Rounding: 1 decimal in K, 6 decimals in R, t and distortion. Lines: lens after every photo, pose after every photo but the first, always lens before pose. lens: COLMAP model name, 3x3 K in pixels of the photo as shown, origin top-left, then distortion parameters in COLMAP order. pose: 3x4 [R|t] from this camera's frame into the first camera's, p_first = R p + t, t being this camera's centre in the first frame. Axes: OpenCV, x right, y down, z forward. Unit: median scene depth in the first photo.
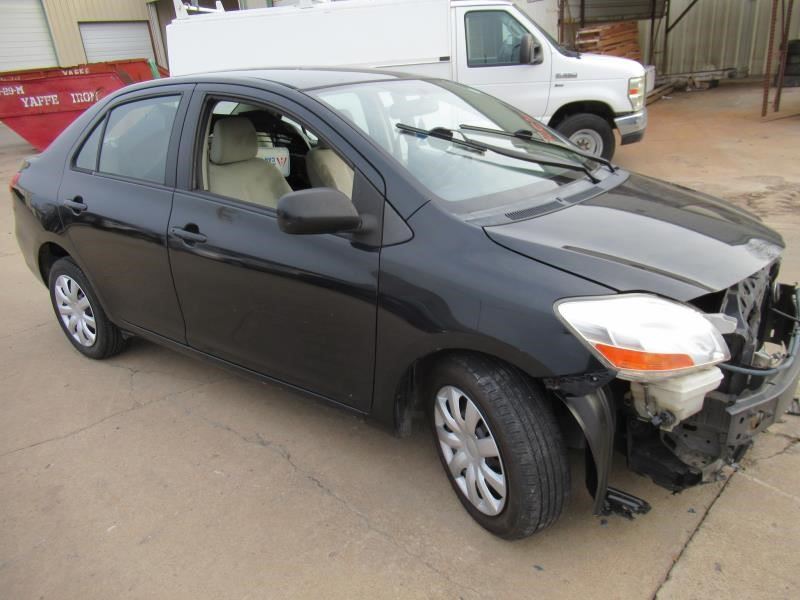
lens RADIAL K [[597.8, 0, 400.0], [0, 597.8, 300.0], [0, 0, 1]] dist [-0.007710, -0.005957]
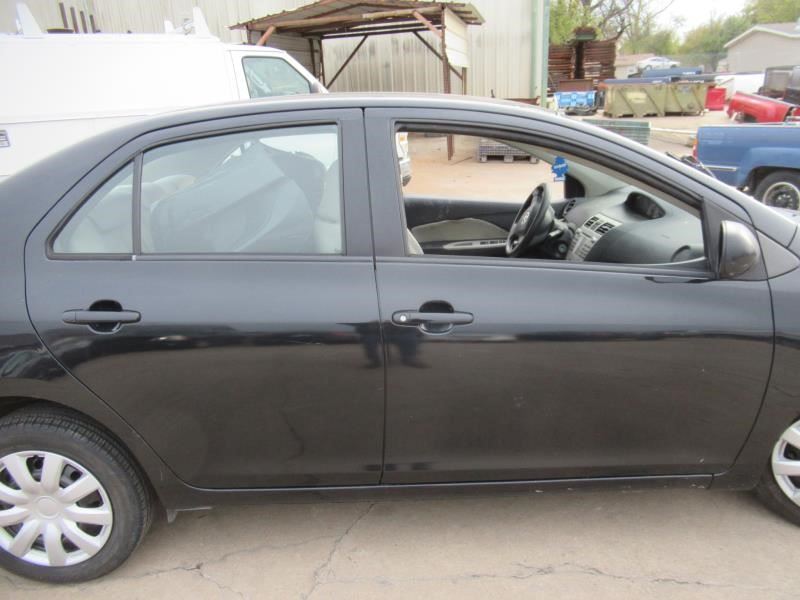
lens RADIAL K [[597.8, 0, 400.0], [0, 597.8, 300.0], [0, 0, 1]] dist [-0.007710, -0.005957]
pose [[0.797388, -0.161920, 0.581338, -0.653621], [0.212548, 0.976958, -0.019429, -0.103733], [-0.564797, 0.139054, 0.813430, 0.379318]]
